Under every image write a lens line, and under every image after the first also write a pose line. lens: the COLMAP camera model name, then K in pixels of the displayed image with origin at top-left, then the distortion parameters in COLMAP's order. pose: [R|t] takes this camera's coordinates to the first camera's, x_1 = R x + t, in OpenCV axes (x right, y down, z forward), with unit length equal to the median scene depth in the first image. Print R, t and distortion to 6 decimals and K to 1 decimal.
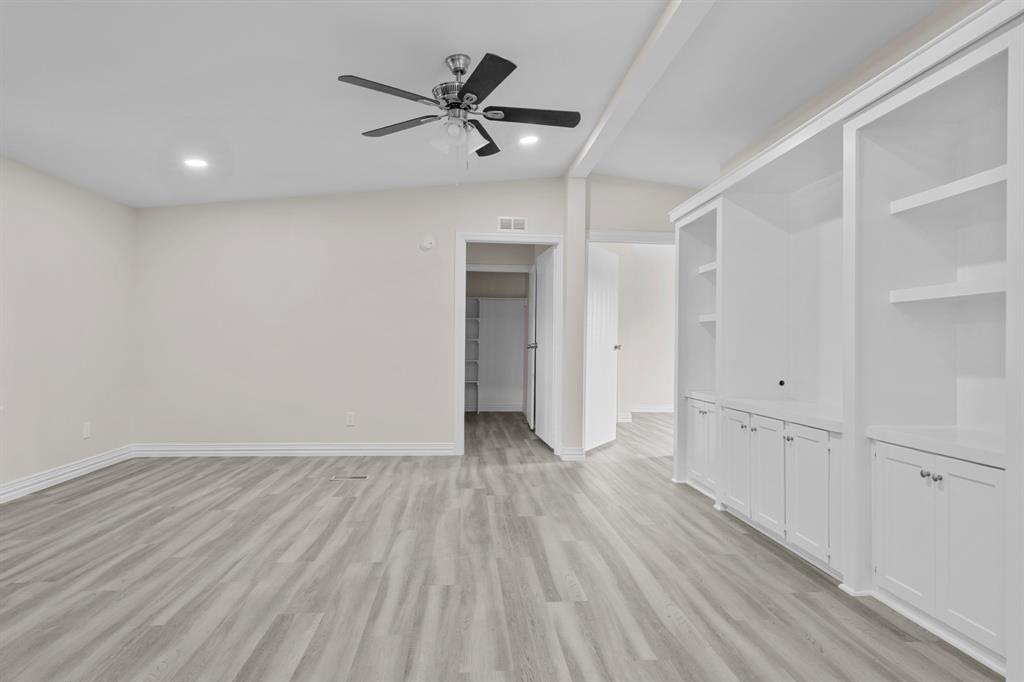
lens RADIAL K [[581.0, 0, 509.1], [0, 581.0, 348.2], [0, 0, 1]] dist [0.003840, 0.000307]
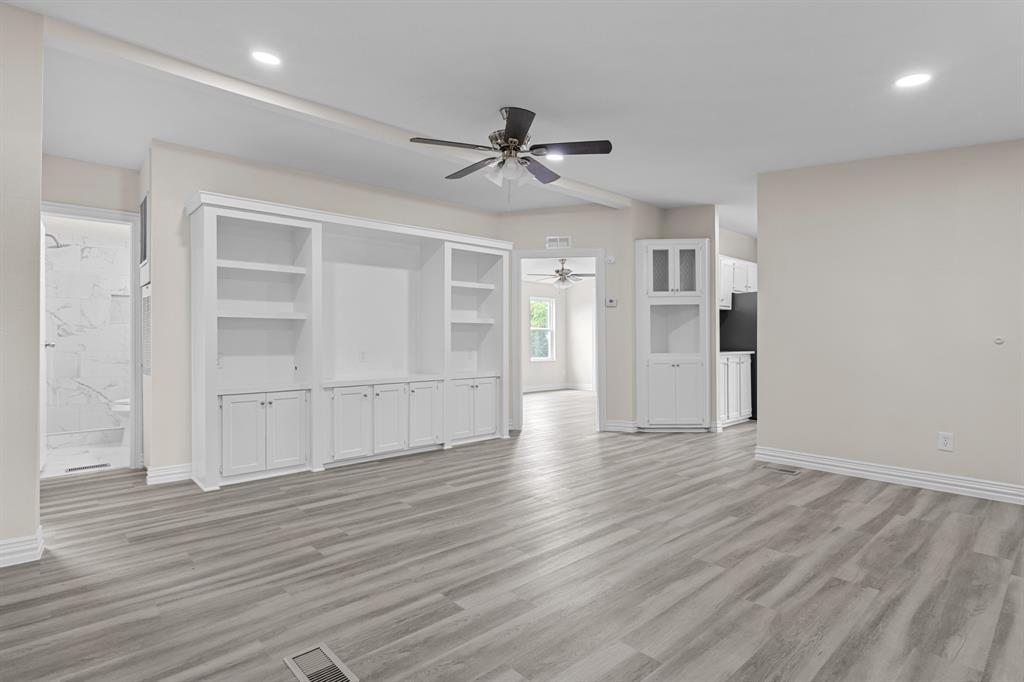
lens RADIAL K [[512.3, 0, 516.6], [0, 512.3, 341.6], [0, 0, 1]] dist [-0.003145, -0.000087]
pose [[-0.614990, -0.005935, 0.788513, -0.957043], [0.002889, 0.999948, 0.009780, -0.015534], [-0.788530, 0.008292, -0.614940, 1.661257]]
